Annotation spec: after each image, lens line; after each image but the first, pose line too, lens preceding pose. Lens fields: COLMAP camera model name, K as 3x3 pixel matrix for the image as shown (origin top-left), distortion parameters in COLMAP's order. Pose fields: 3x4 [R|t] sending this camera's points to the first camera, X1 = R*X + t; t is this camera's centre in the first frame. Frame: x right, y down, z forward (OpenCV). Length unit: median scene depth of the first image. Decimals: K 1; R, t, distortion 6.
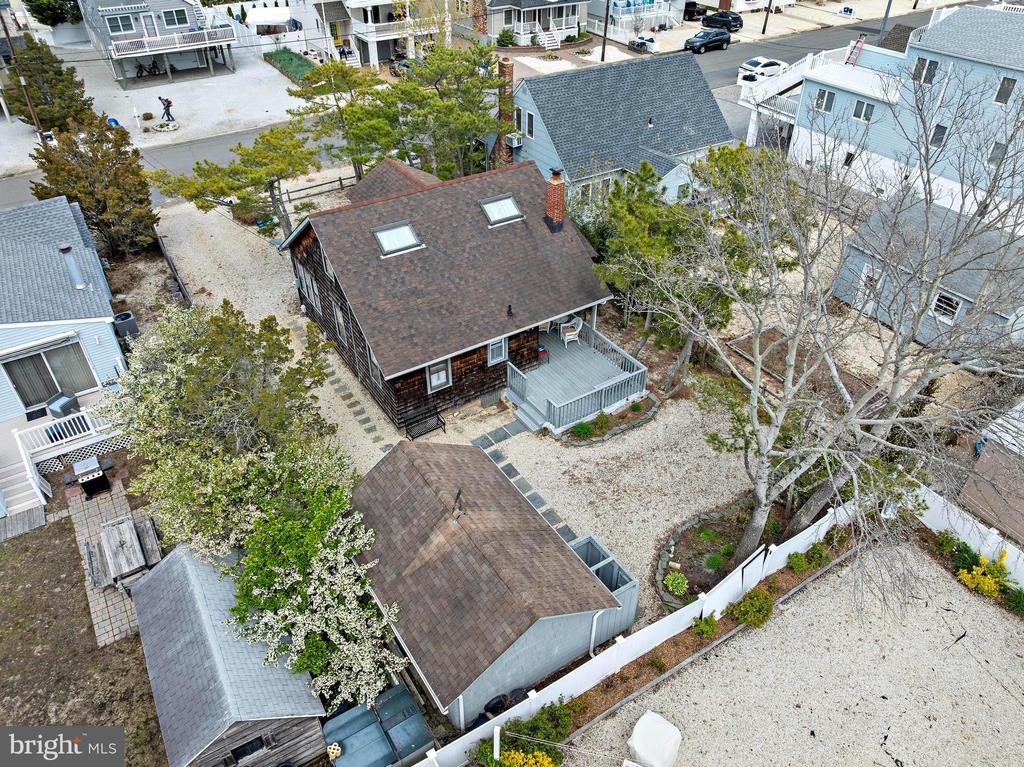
lens RADIAL K [[723.2, 0, 517.2], [0, 723.2, 386.6], [0, 0, 1]] dist [-0.034771, 0.001483]
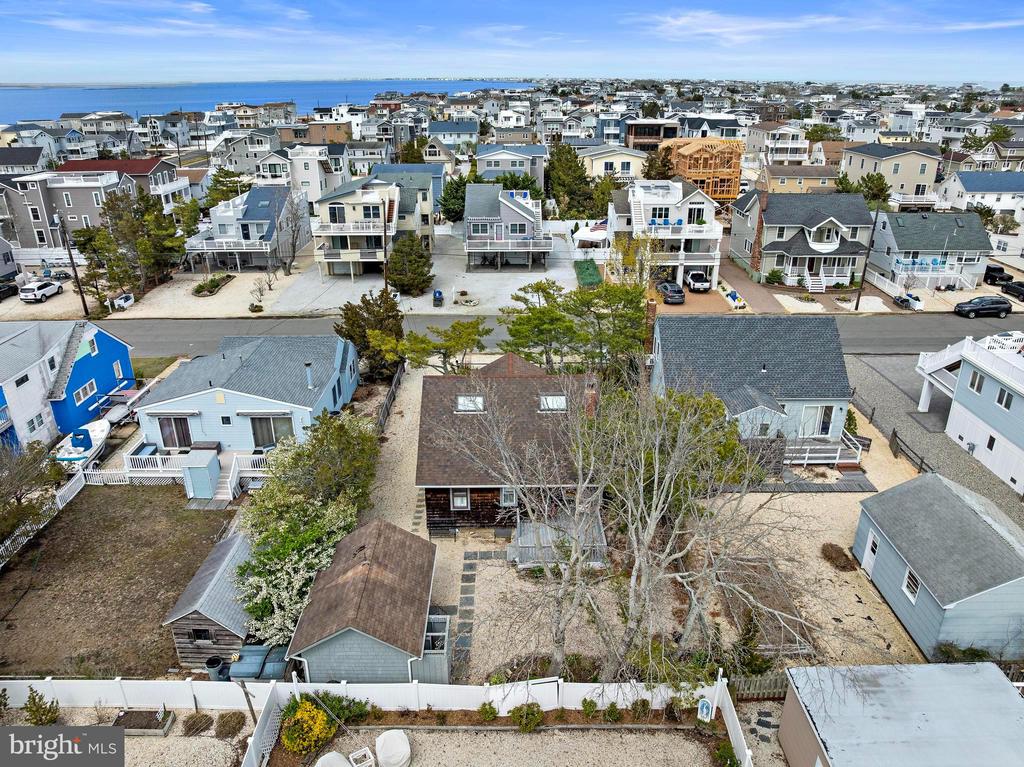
lens RADIAL K [[728.0, 0, 515.2], [0, 728.0, 381.0], [0, 0, 1]] dist [-0.039316, -0.000505]
pose [[0.845914, 0.207522, -0.491289, 0.472818], [-0.326473, 0.929915, -0.169331, -0.018724], [0.421717, 0.303632, 0.854378, -0.187065]]
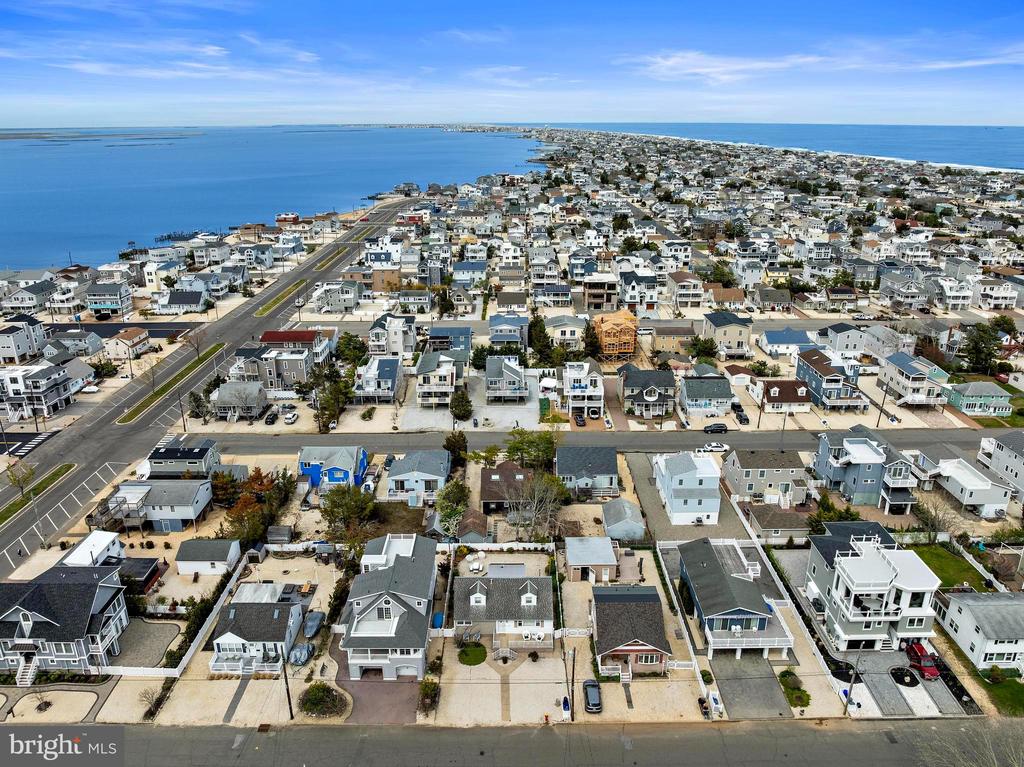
lens RADIAL K [[728.0, 0, 515.2], [0, 728.0, 381.0], [0, 0, 1]] dist [-0.039316, -0.000505]
pose [[0.845438, 0.178224, -0.503458, 1.790136], [-0.326332, 0.918621, -0.222806, 0.198833], [0.422778, 0.352664, 0.834798, -2.567122]]
